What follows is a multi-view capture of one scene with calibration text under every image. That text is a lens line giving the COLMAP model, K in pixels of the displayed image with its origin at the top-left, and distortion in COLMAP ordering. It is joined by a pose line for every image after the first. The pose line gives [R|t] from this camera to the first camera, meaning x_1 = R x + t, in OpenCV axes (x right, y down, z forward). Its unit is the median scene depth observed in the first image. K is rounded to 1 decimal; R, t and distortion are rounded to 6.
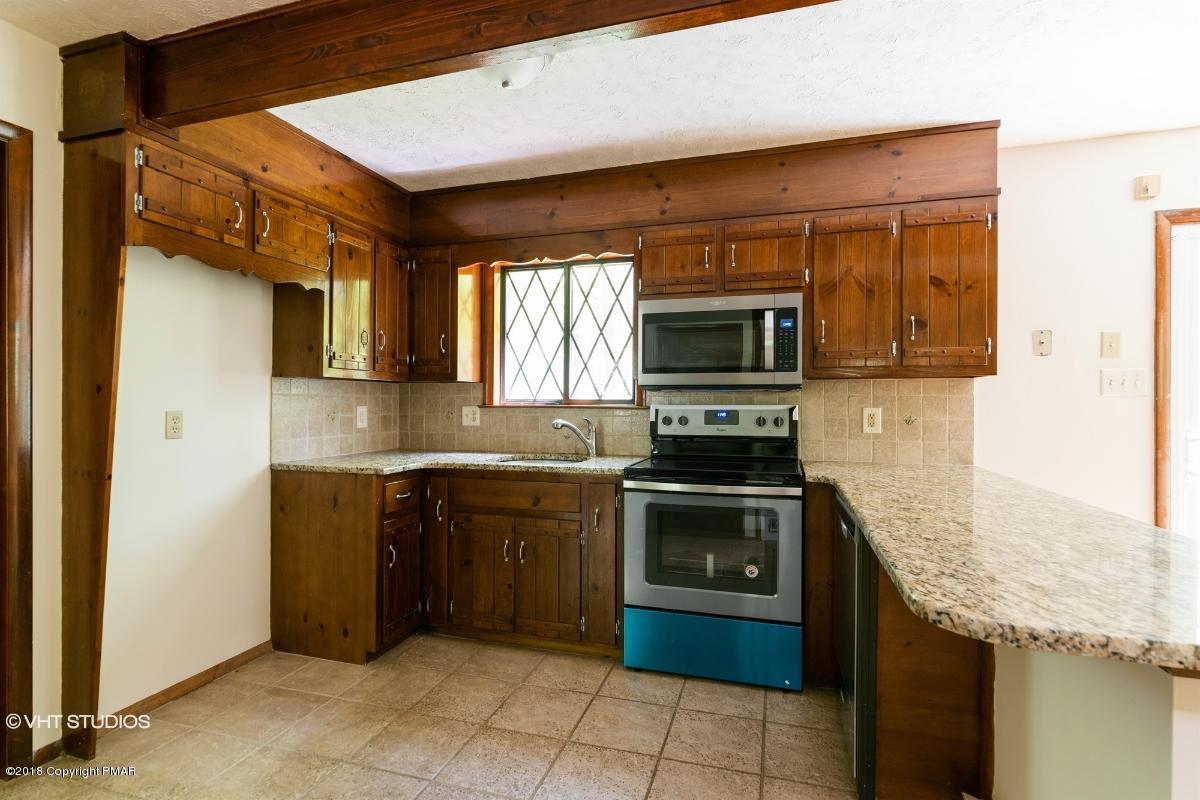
lens RADIAL K [[577.8, 0, 602.5], [0, 577.8, 398.5], [0, 0, 1]] dist [0.001120, 0.000125]
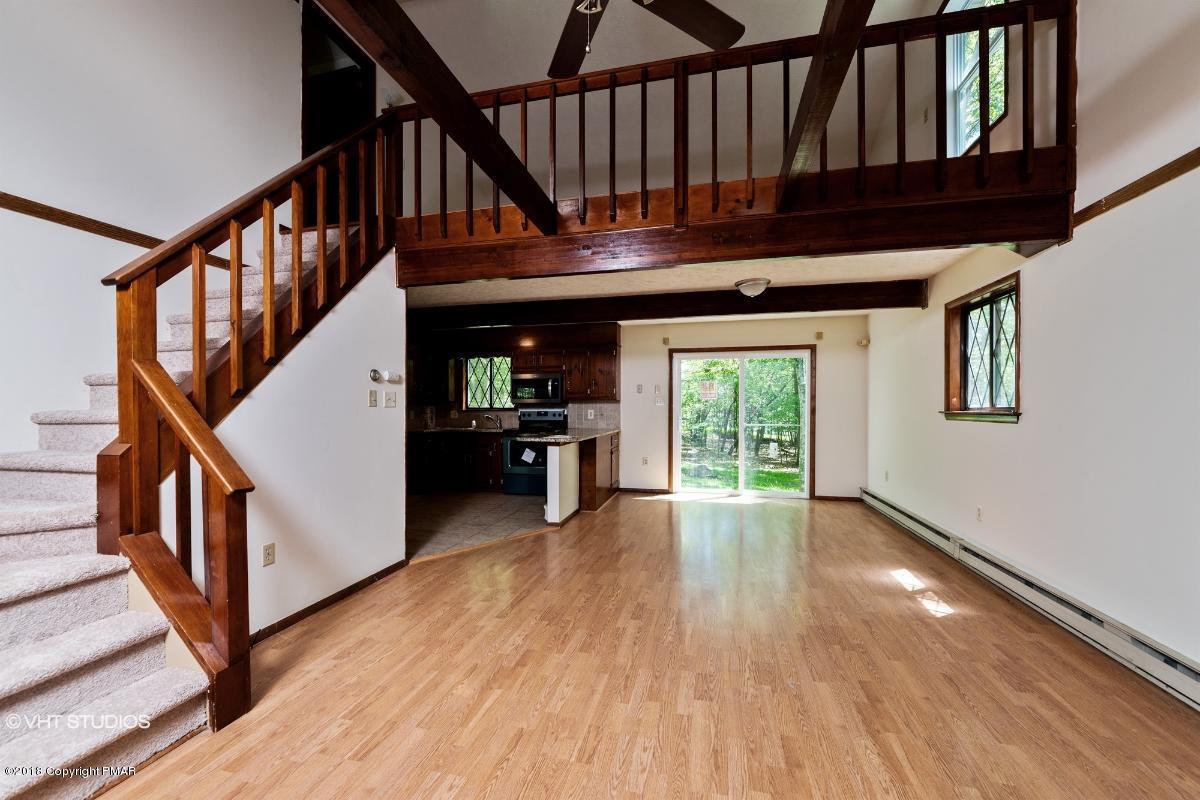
lens RADIAL K [[468.8, 0, 595.0], [0, 468.8, 407.3], [0, 0, 1]] dist [-0.004941, 0.000024]
pose [[0.998634, -0.006073, 0.051899, 0.386050], [0.005940, 0.999979, 0.002721, -0.004960], [-0.051915, -0.002409, 0.998649, -1.486009]]
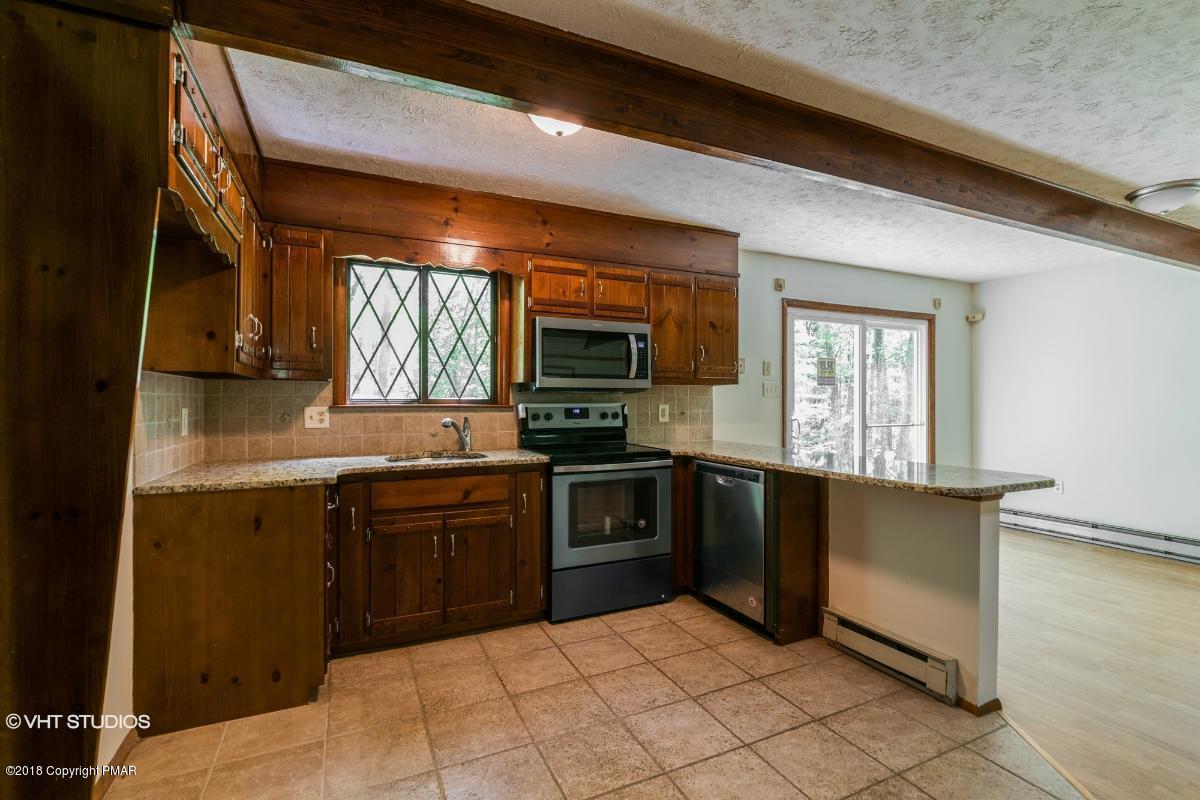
lens RADIAL K [[537.9, 0, 599.4], [0, 537.9, 396.1], [0, 0, 1]] dist [0.001094, -0.001188]
pose [[0.744586, 0.001781, 0.667524, -0.605214], [-0.000616, 0.999998, -0.001982, -0.002695], [-0.667526, 0.001065, 0.744586, 0.096262]]
